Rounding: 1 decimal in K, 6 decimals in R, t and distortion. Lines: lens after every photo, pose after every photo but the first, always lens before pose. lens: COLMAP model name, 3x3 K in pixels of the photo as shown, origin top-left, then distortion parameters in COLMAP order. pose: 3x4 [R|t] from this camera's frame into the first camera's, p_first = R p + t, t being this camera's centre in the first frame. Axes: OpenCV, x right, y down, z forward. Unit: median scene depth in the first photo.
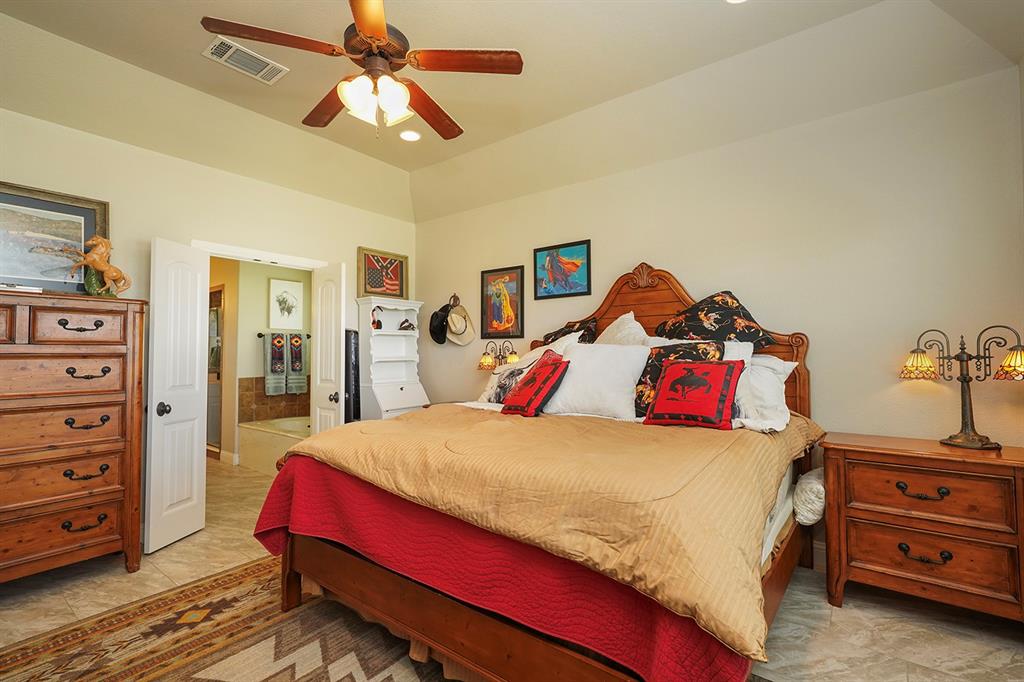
lens RADIAL K [[469.1, 0, 508.2], [0, 469.1, 334.5], [0, 0, 1]] dist [0.007693, -0.000522]
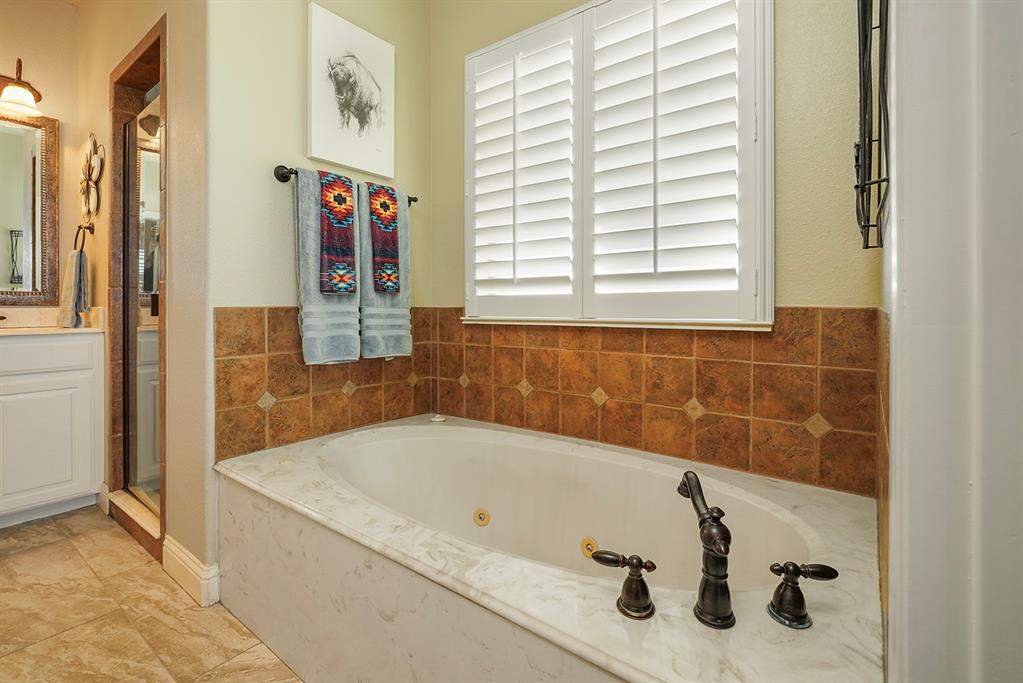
lens RADIAL K [[468.7, 0, 487.7], [0, 468.7, 302.2], [0, 0, 1]] dist [0.007693, -0.000522]
pose [[0.999865, 0.010902, -0.012274, -0.381186], [-0.010370, 0.999039, 0.042582, 0.071079], [0.012727, -0.042449, 0.999018, 0.676433]]
